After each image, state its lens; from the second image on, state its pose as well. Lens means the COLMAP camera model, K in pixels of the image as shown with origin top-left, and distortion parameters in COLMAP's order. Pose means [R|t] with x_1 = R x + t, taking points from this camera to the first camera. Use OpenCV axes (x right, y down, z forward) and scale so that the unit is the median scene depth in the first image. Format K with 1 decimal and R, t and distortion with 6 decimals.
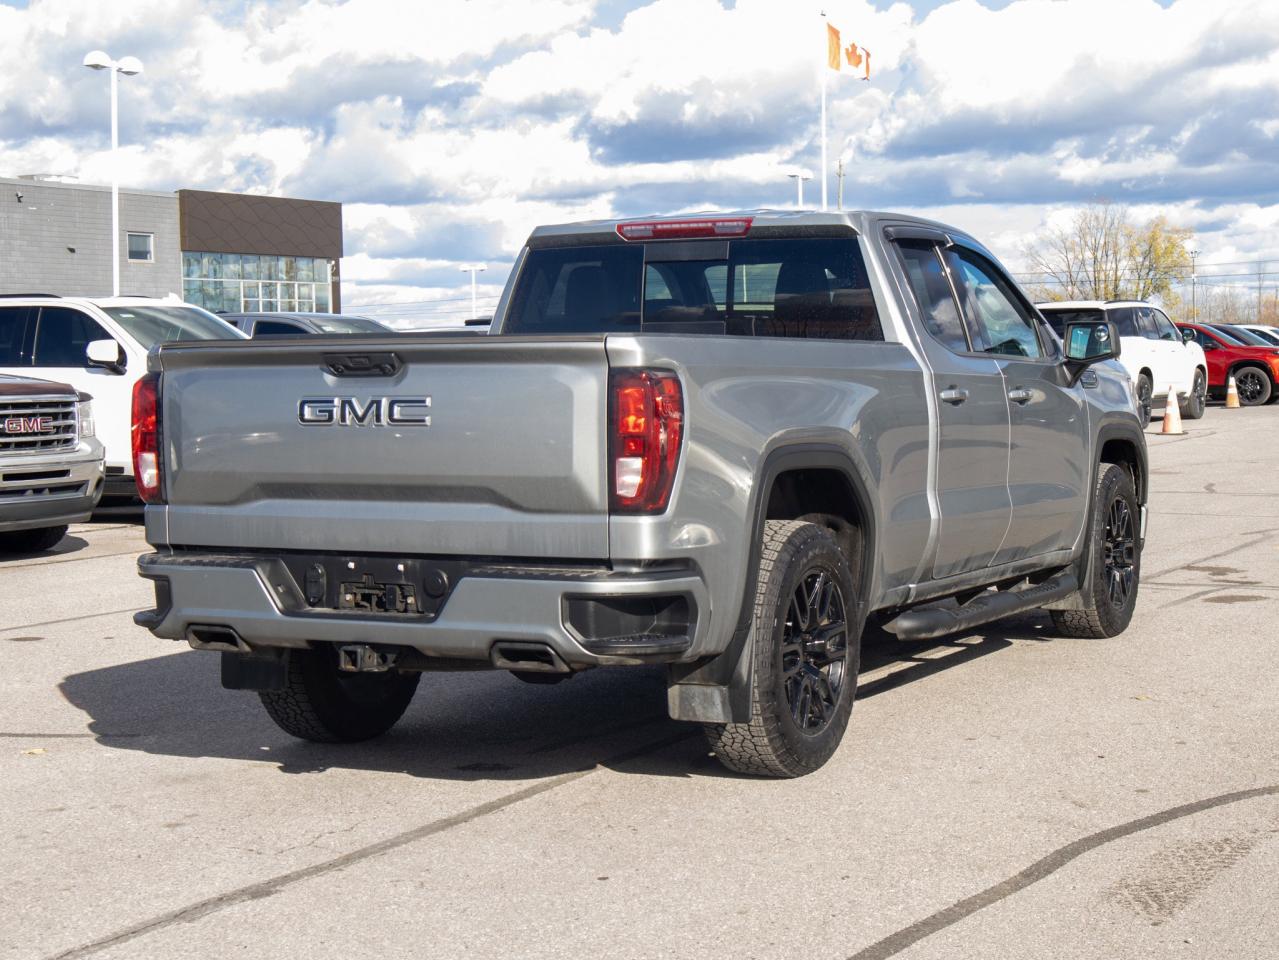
lens RADIAL K [[2257.2, 0, 633.1], [0, 2257.2, 484.4], [0, 0, 1]] dist [0.037677, 0.000000]
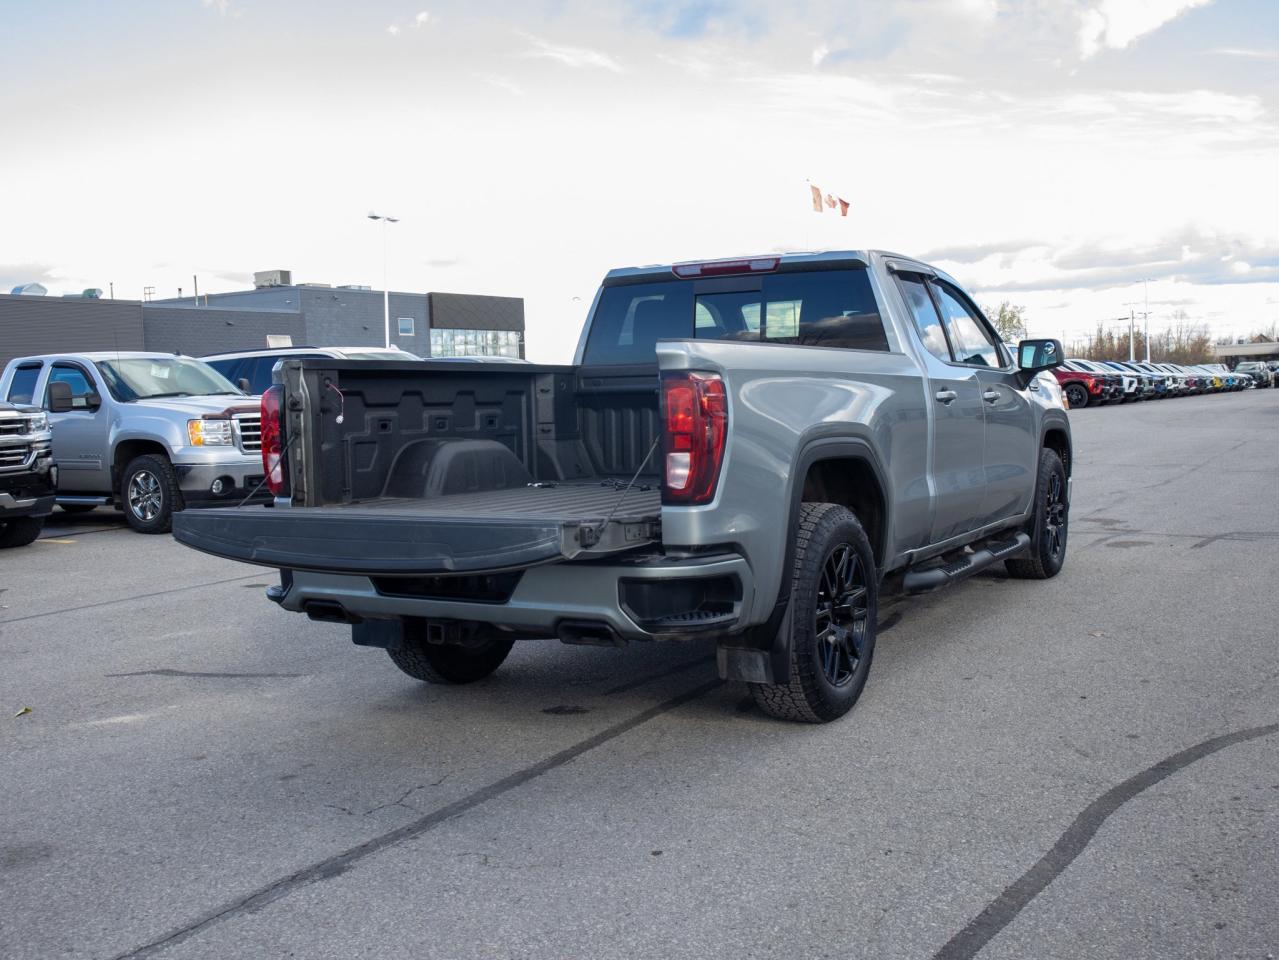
lens RADIAL K [[1306.8, 0, 638.5], [0, 1306.8, 486.7], [0, 0, 1]] dist [-0.041824, 0.000000]
pose [[0.998817, -0.014192, -0.046501, 0.007618], [0.015100, 0.999701, 0.019245, -0.007254], [0.046214, -0.019924, 0.998733, 0.338864]]
